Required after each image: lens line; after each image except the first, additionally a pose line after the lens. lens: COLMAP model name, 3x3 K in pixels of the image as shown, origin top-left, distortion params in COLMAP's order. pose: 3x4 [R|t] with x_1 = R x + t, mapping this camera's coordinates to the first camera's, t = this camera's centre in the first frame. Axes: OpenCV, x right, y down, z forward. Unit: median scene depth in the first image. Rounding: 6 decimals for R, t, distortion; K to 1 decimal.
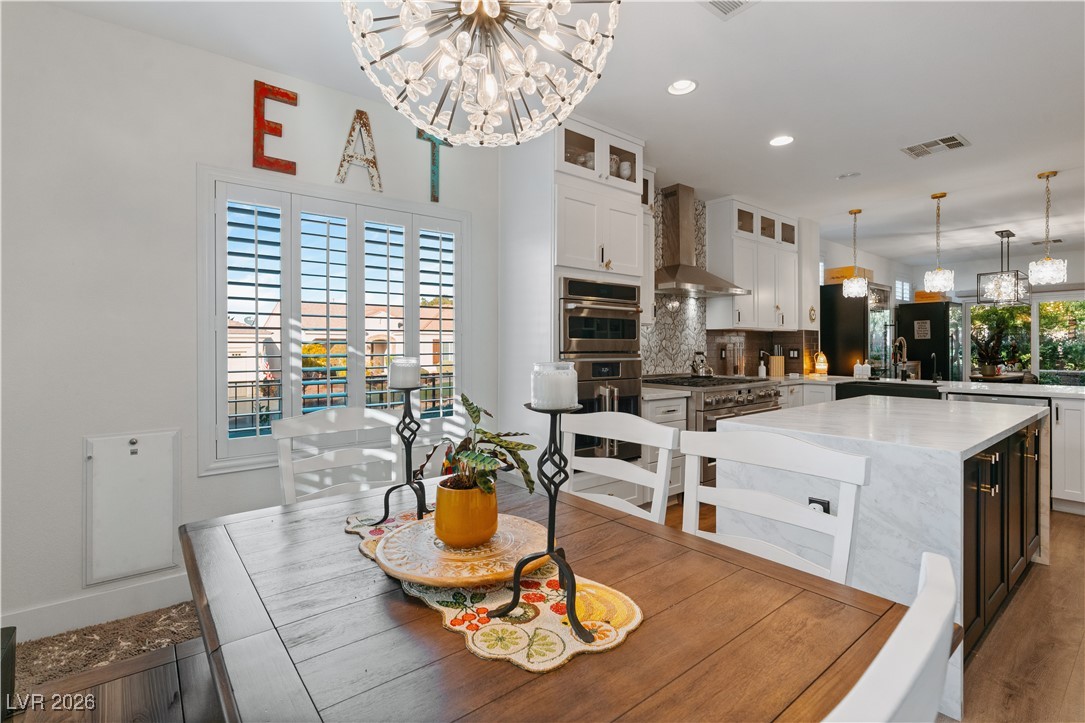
lens RADIAL K [[508.5, 0, 533.9], [0, 508.5, 343.9], [0, 0, 1]] dist [-0.002995, 0.003054]
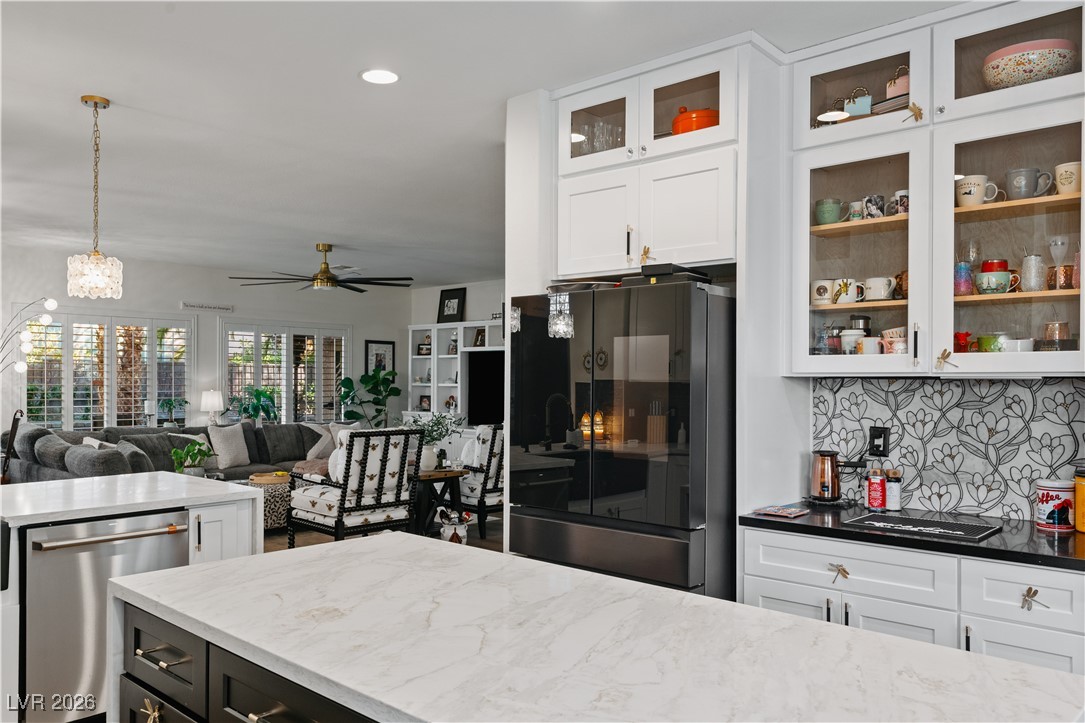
lens RADIAL K [[811.1, 0, 535.6], [0, 811.1, 388.5], [0, 0, 1]] dist [-0.002395, 0.007641]
pose [[-0.156760, -0.008732, 0.987598, 0.052686], [-0.007696, 0.999941, 0.007619, -0.026845], [-0.987607, -0.006406, -0.156818, 0.580871]]
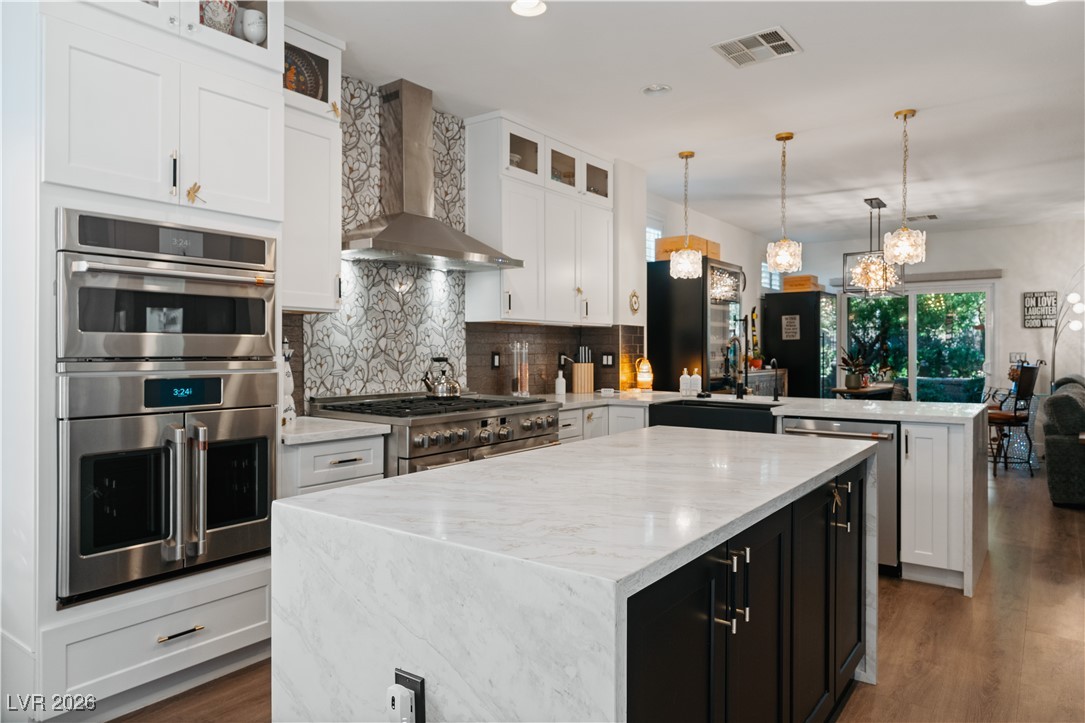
lens RADIAL K [[703.8, 0, 529.7], [0, 703.8, 349.1], [0, 0, 1]] dist [-0.000139, 0.001339]
pose [[0.966823, 0.001685, 0.255442, 0.202391], [-0.002882, 0.999987, 0.004313, 0.001452], [-0.255432, -0.004906, 0.966815, 0.139703]]
